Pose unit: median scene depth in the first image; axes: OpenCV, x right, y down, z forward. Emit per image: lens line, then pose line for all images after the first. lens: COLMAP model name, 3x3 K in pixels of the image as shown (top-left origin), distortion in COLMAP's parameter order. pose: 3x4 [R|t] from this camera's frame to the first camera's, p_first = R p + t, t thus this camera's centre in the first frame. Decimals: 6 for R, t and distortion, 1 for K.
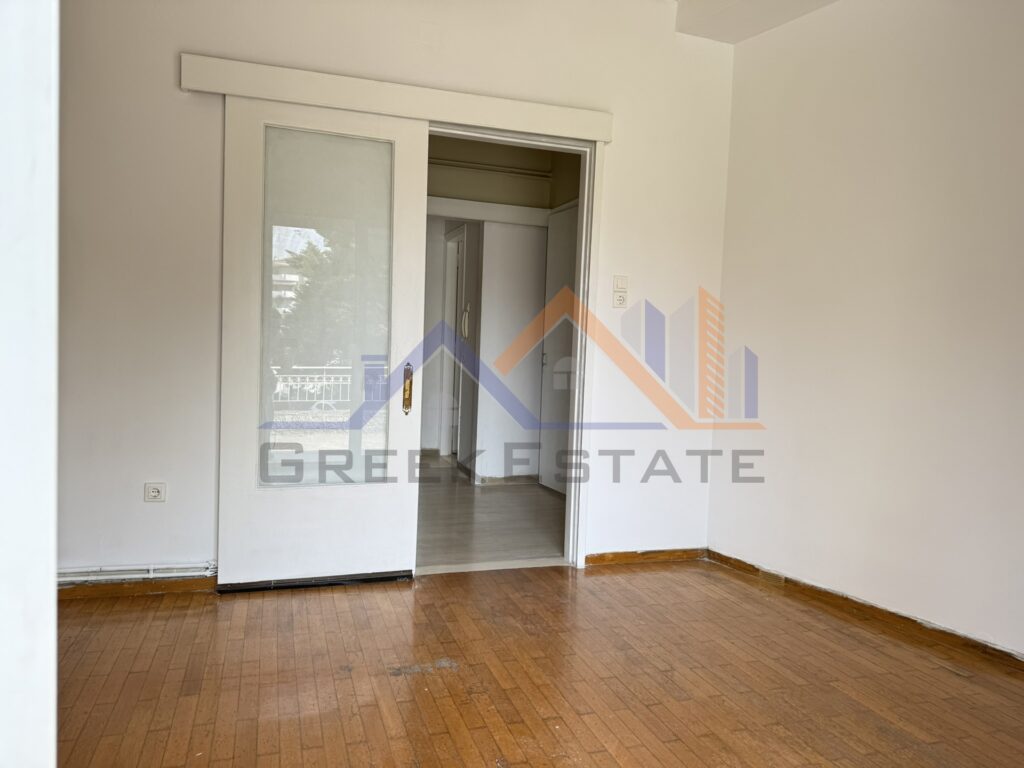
lens RADIAL K [[722.8, 0, 509.2], [0, 722.8, 383.8], [0, 0, 1]] dist [0.042609, -0.061876]
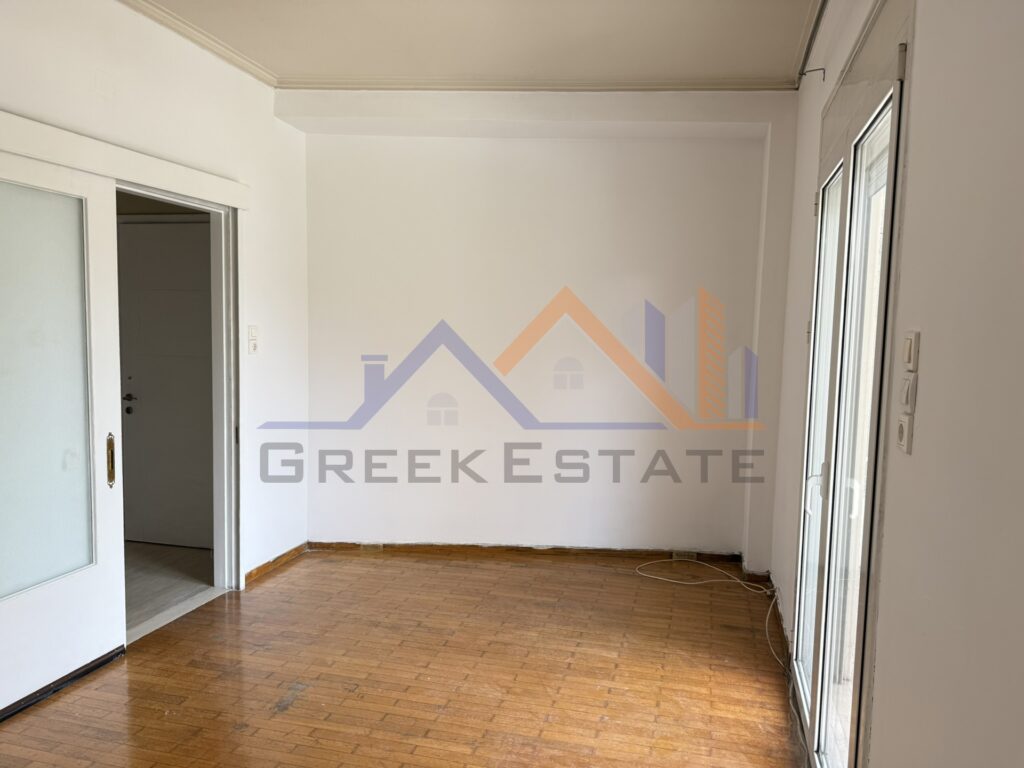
lens RADIAL K [[722.8, 0, 498.3], [0, 722.8, 391.7], [0, 0, 1]] dist [0.042609, -0.061876]
pose [[0.562100, -0.102631, 0.820677, -0.640778], [0.053101, 0.994702, 0.088024, -0.141588], [-0.825363, -0.005900, 0.564572, 0.045265]]
